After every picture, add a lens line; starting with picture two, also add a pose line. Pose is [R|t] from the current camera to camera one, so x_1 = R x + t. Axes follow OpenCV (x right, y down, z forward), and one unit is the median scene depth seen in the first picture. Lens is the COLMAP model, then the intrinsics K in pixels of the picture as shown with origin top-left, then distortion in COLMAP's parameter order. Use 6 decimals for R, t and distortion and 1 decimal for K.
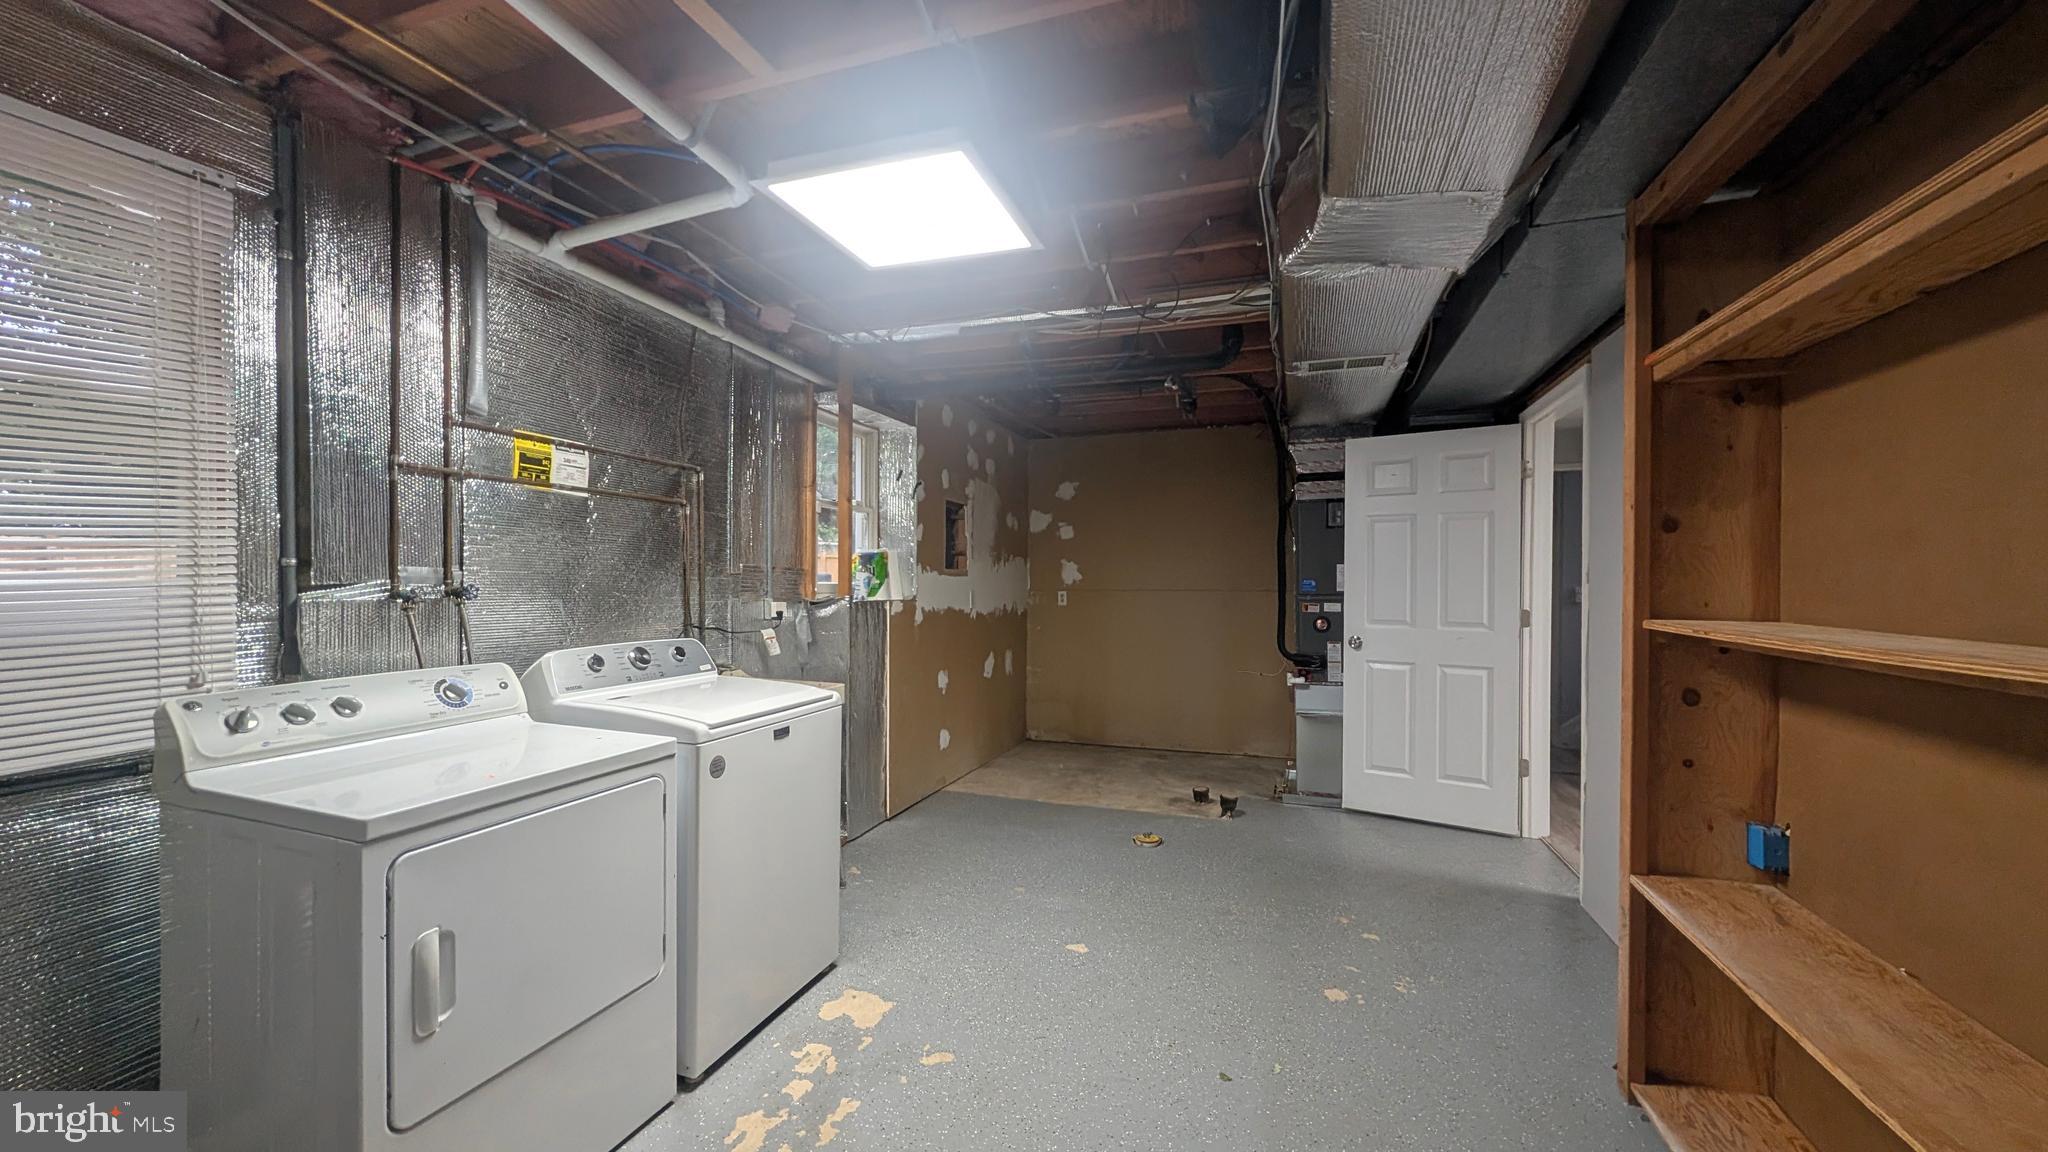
lens RADIAL K [[770.6, 0, 1021.2], [0, 770.6, 582.9], [0, 0, 1]] dist [0.002035, 0.000148]
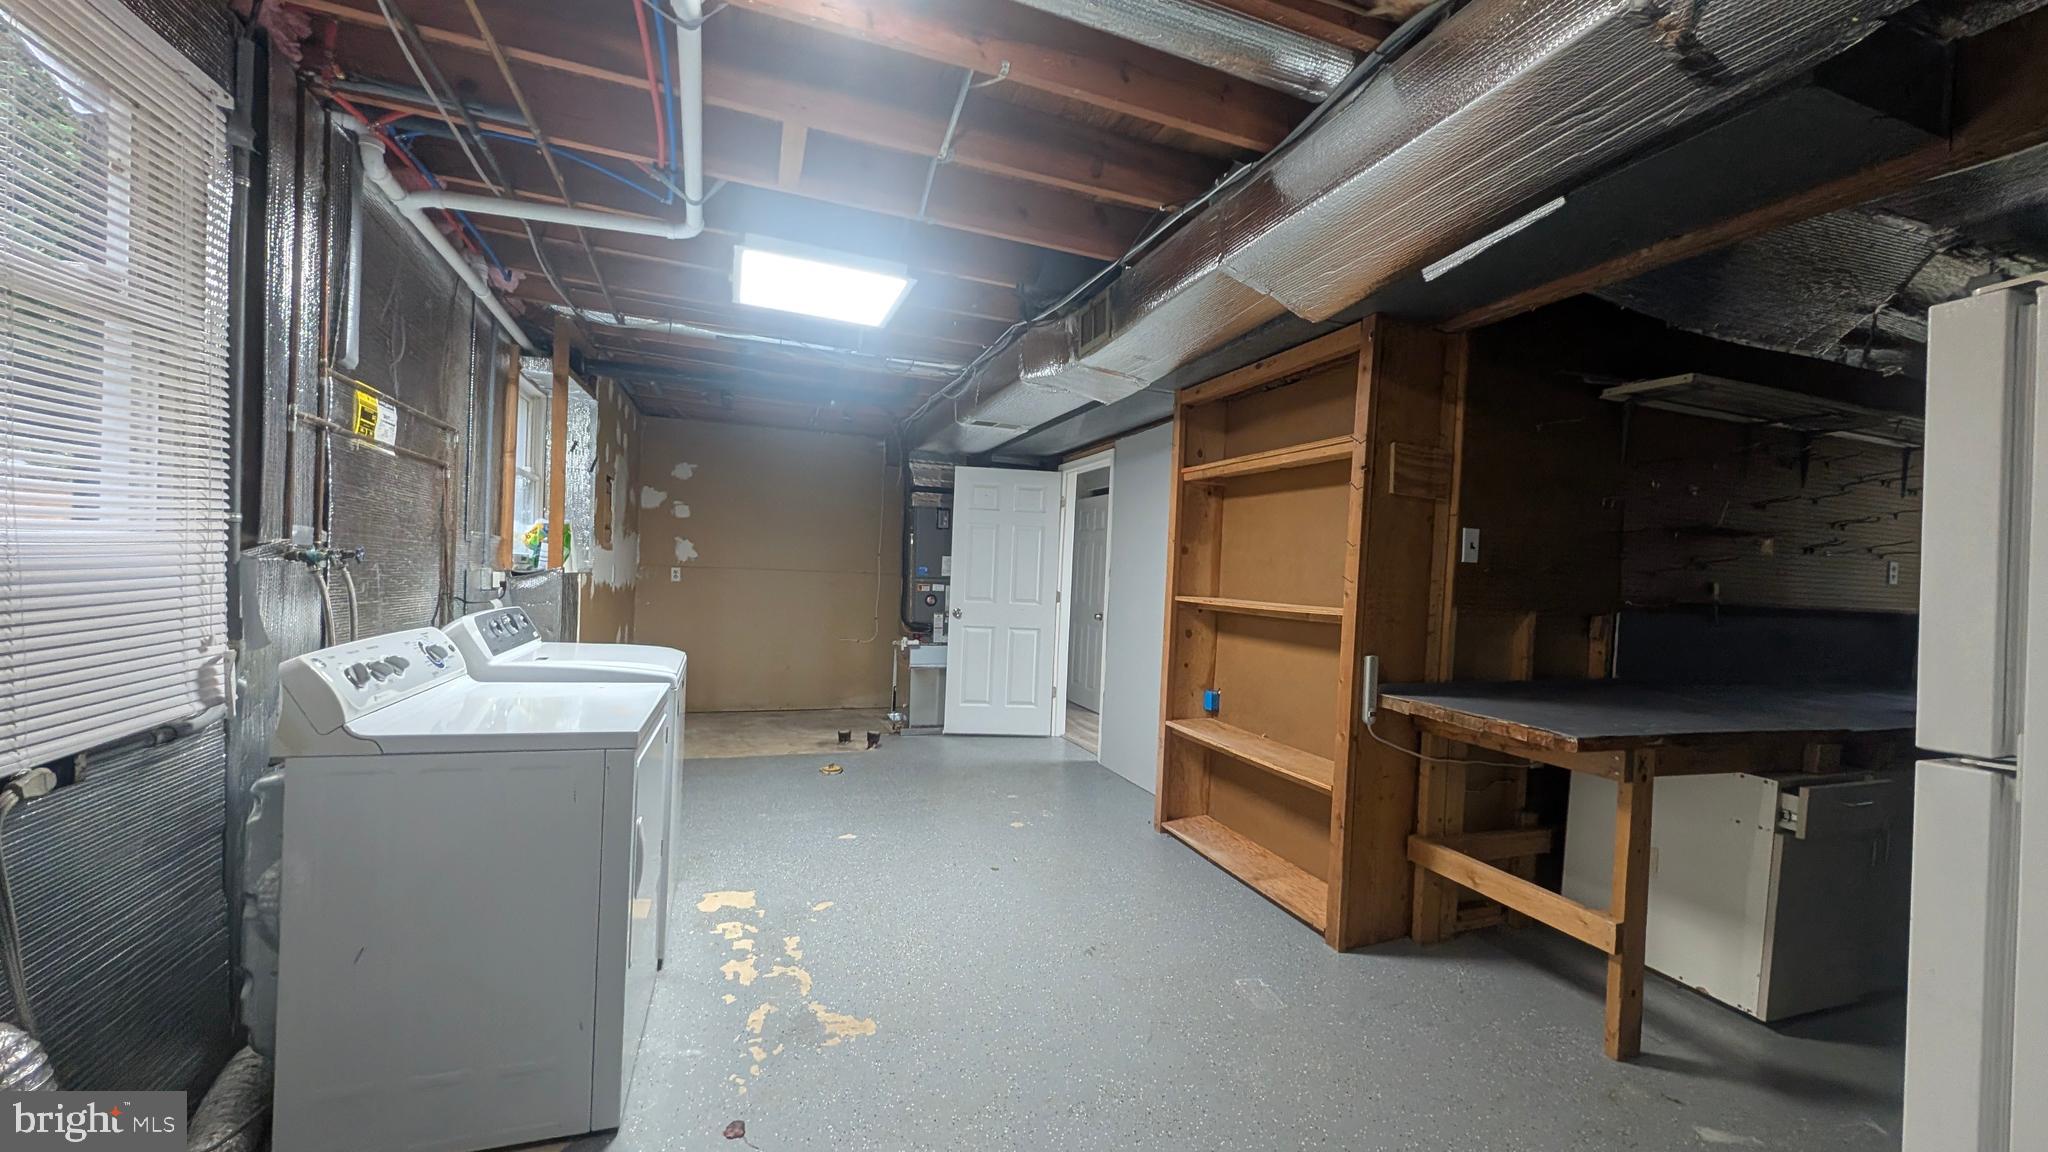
lens RADIAL K [[770.6, 0, 1021.2], [0, 770.6, 582.9], [0, 0, 1]] dist [0.002035, 0.000148]
pose [[0.767784, 0.022499, 0.640313, -0.393201], [-0.038679, 0.999188, 0.011270, 0.002499], [-0.639540, -0.033419, 0.768031, -0.148189]]
